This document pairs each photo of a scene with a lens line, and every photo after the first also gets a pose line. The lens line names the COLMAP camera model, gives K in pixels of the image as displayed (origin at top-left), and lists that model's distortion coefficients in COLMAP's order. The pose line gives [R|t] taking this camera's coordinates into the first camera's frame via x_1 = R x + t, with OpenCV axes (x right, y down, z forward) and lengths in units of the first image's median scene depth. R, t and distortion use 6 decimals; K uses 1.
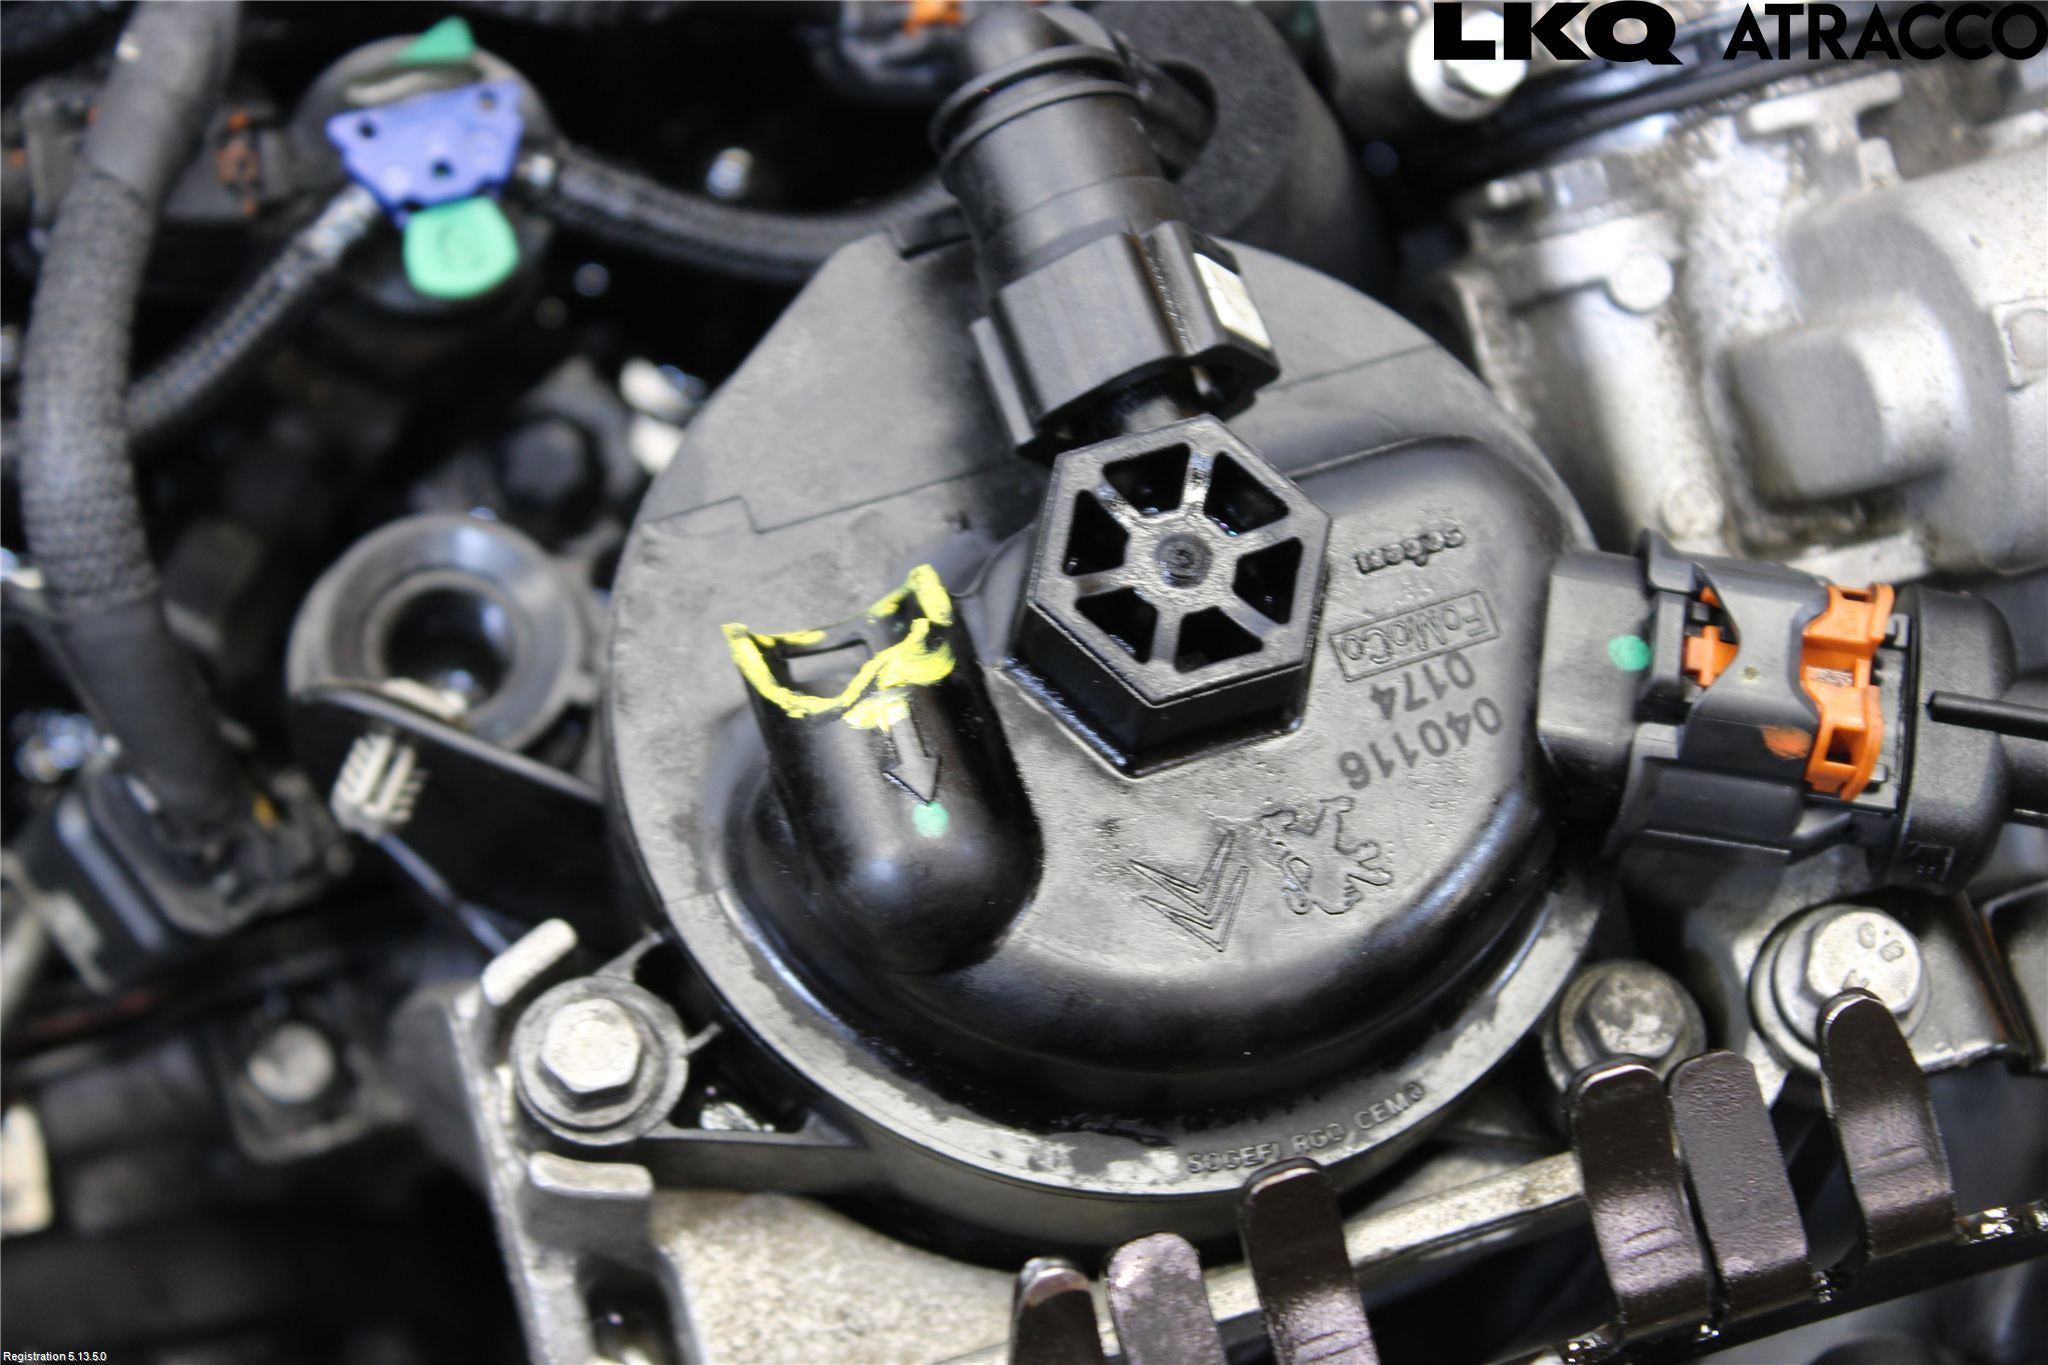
lens RADIAL K [[5043.3, 0, 1024.0], [0, 5043.3, 682.5], [0, 0, 1]] dist [0.027073, 0.014778]
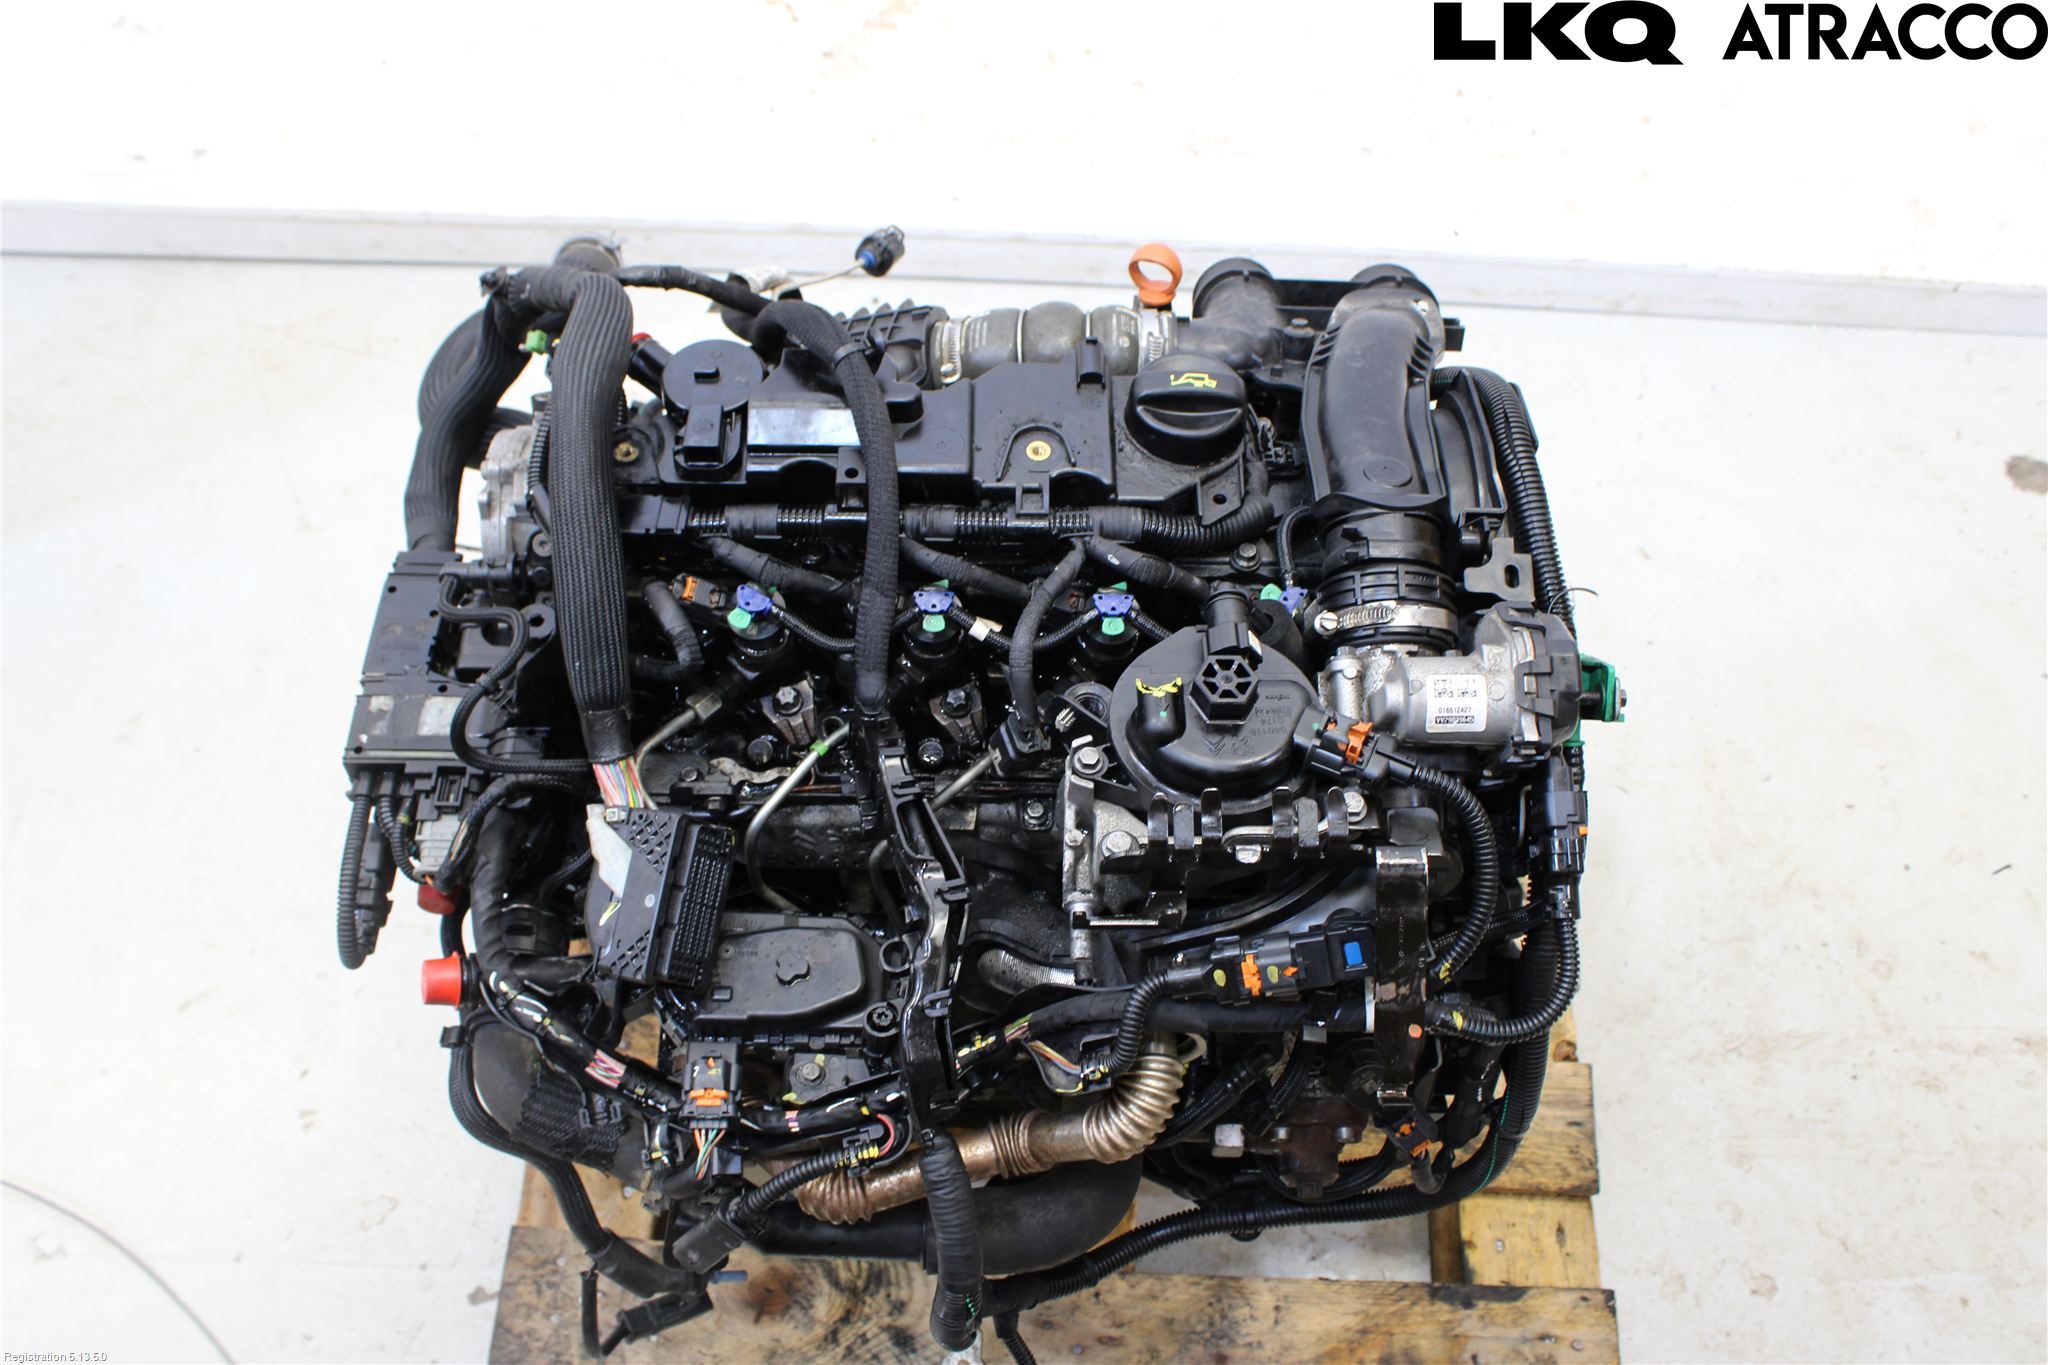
lens RADIAL K [[1792.9, 0, 1024.0], [0, 1792.9, 682.5], [0, 0, 1]] dist [-0.137909, 0.115988]
pose [[0.948797, 0.217001, -0.229555, 0.236382], [-0.260405, 0.948663, -0.179522, 0.331479], [0.178814, 0.230107, 0.956596, -0.686539]]
